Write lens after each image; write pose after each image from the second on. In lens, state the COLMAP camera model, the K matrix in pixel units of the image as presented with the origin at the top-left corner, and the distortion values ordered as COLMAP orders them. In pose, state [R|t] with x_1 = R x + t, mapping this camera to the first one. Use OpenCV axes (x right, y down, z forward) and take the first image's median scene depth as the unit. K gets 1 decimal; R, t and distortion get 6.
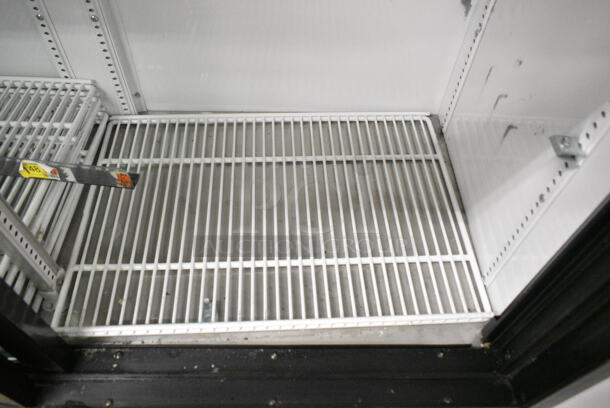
lens RADIAL K [[449.8, 0, 293.6], [0, 449.8, 190.4], [0, 0, 1]] dist [-0.013822, 0.003276]
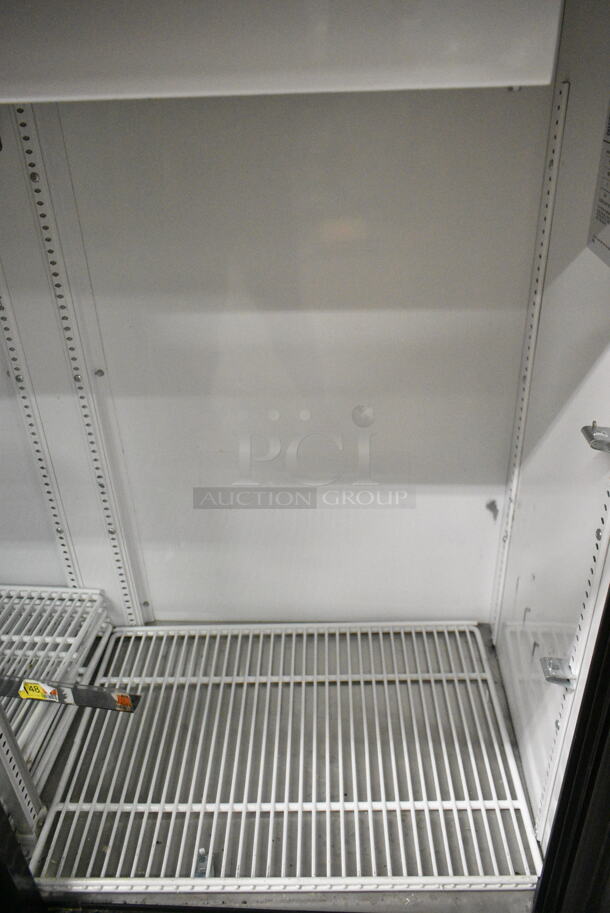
lens RADIAL K [[673.2, 0, 310.6], [0, 673.2, 458.1], [0, 0, 1]] dist [-0.013822, 0.003276]
pose [[0.996223, -0.023869, -0.083487, 0.123915], [-0.008848, 0.928568, -0.371056, 0.018276], [0.086380, 0.370393, 0.924850, -0.400995]]
